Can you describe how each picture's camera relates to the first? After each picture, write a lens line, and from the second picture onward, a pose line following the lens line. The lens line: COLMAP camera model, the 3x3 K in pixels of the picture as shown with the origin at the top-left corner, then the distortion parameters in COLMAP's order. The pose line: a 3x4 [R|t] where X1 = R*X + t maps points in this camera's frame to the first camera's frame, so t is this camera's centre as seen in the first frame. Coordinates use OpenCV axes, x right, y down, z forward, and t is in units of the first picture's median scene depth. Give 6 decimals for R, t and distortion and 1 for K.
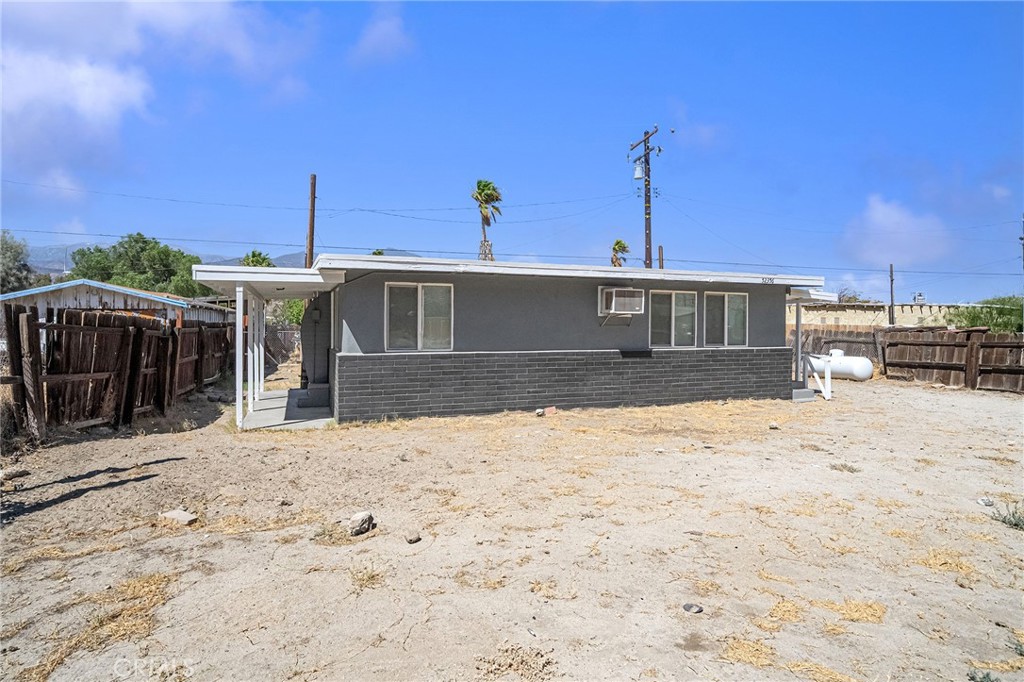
lens RADIAL K [[540.9, 0, 522.9], [0, 540.9, 340.2], [0, 0, 1]] dist [-0.000746, -0.000301]
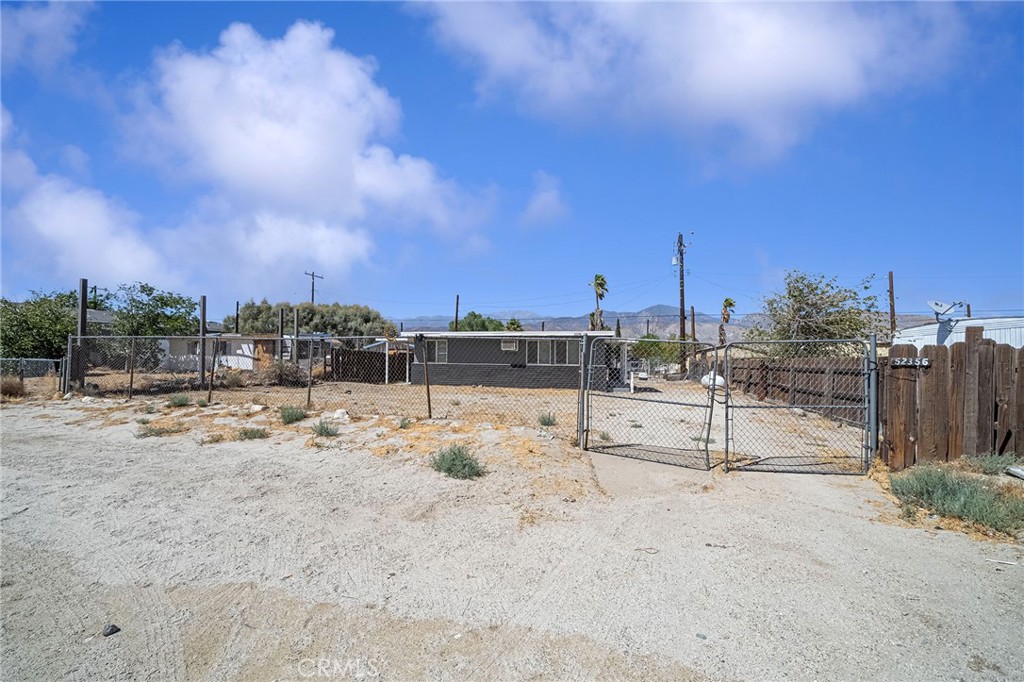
lens RADIAL K [[386.0, 0, 521.2], [0, 386.0, 357.8], [0, 0, 1]] dist [-0.000580, 0.000002]
pose [[0.842735, 0.004392, -0.538311, 1.089922], [-0.024510, 0.999243, -0.030219, 0.037541], [0.537770, 0.038660, 0.842204, -0.430572]]
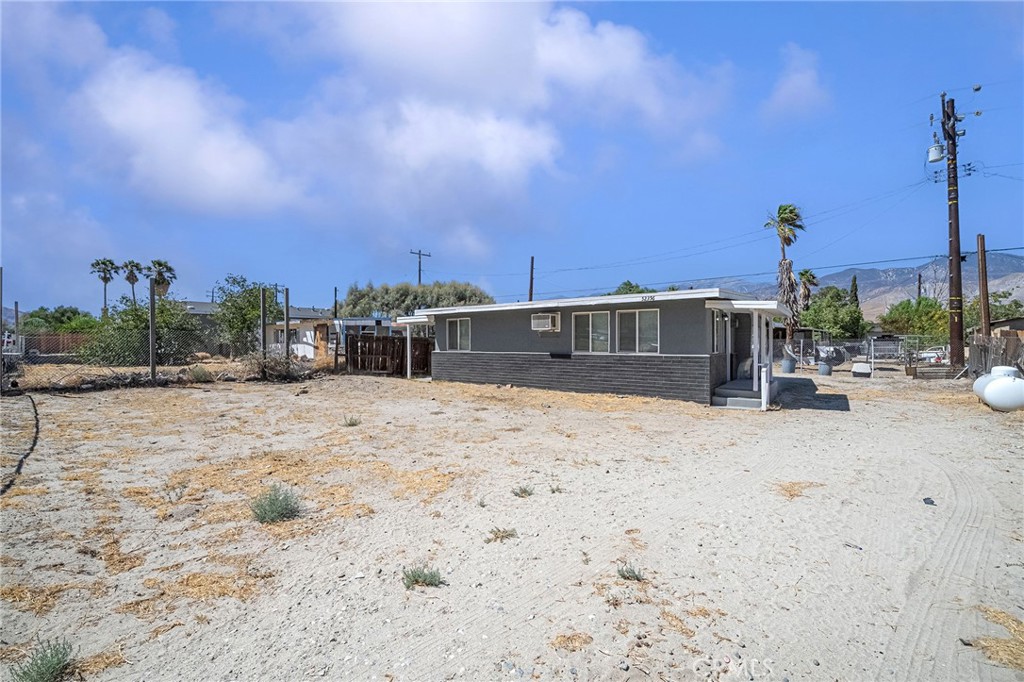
lens RADIAL K [[442.5, 0, 503.7], [0, 442.5, 341.2], [0, 0, 1]] dist [0.000528, 0.000399]
pose [[0.513681, -0.005478, -0.857964, 1.123734], [-0.018539, 0.999675, -0.017482, 0.008250], [0.857781, 0.024886, 0.513413, 0.216706]]
